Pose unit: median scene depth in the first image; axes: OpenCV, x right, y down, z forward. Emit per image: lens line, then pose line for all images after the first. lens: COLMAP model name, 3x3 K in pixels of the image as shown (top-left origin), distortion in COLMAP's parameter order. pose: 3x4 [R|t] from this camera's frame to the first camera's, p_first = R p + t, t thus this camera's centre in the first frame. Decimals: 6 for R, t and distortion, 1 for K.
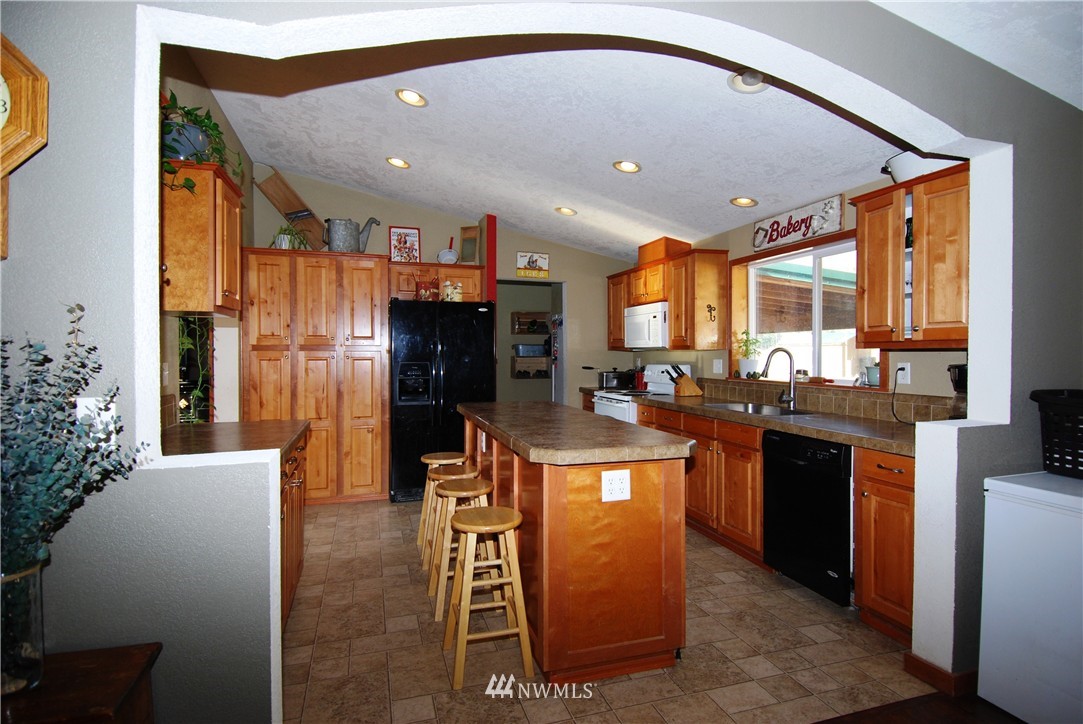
lens RADIAL K [[564.0, 0, 552.0], [0, 564.0, 359.8], [0, 0, 1]] dist [0.055792, -0.056941]
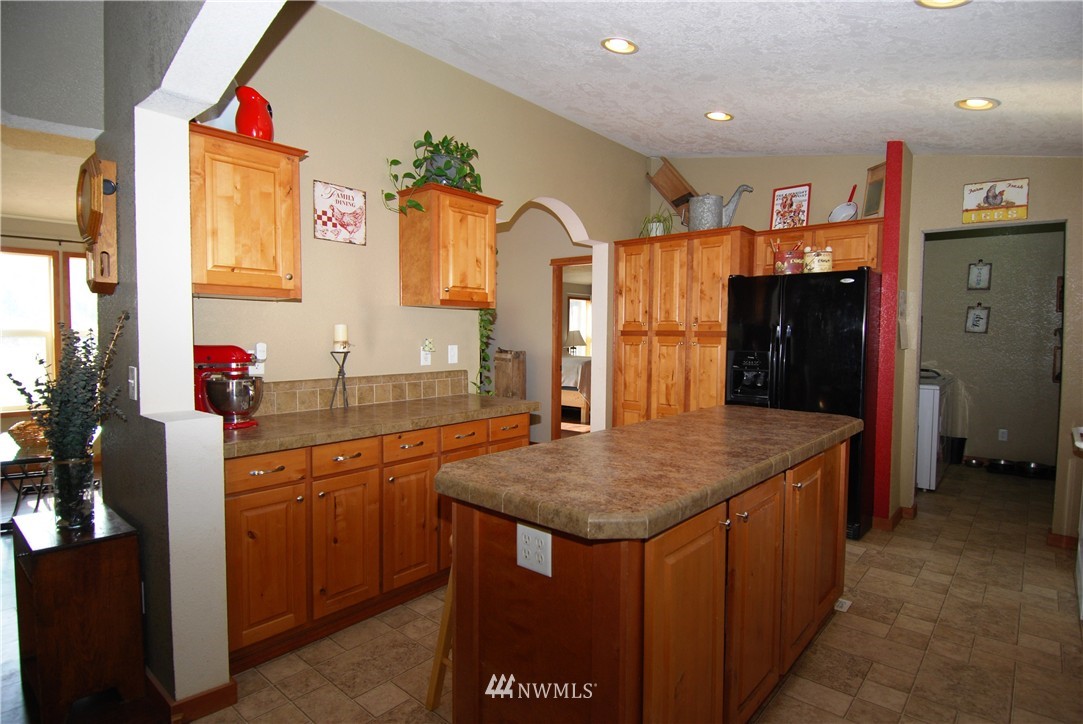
lens RADIAL K [[564.0, 0, 552.0], [0, 564.0, 359.8], [0, 0, 1]] dist [0.055792, -0.056941]
pose [[0.521279, 0.043998, -0.852251, 0.315681], [-0.019106, 0.999021, 0.039889, -0.010671], [0.853172, -0.004511, 0.521610, 0.313712]]
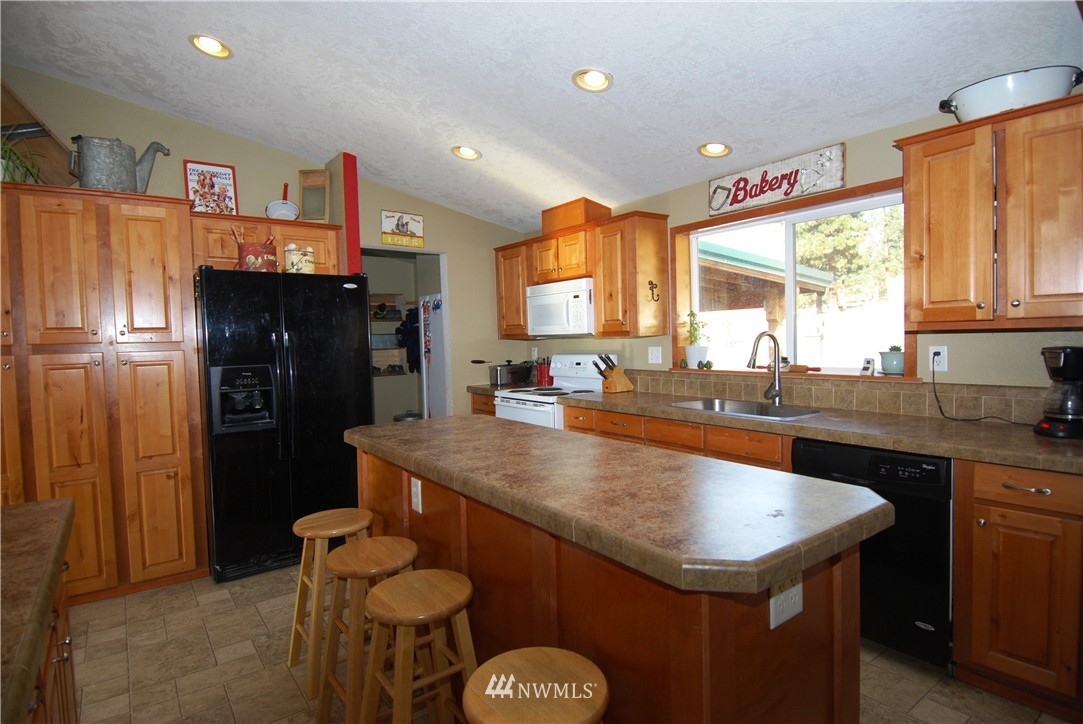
lens RADIAL K [[564.0, 0, 552.0], [0, 564.0, 359.8], [0, 0, 1]] dist [0.055792, -0.056941]
pose [[0.943604, -0.038375, 0.328845, -0.126116], [0.030431, 0.999108, 0.029270, -0.010776], [-0.329675, -0.017612, 0.943930, 0.260817]]
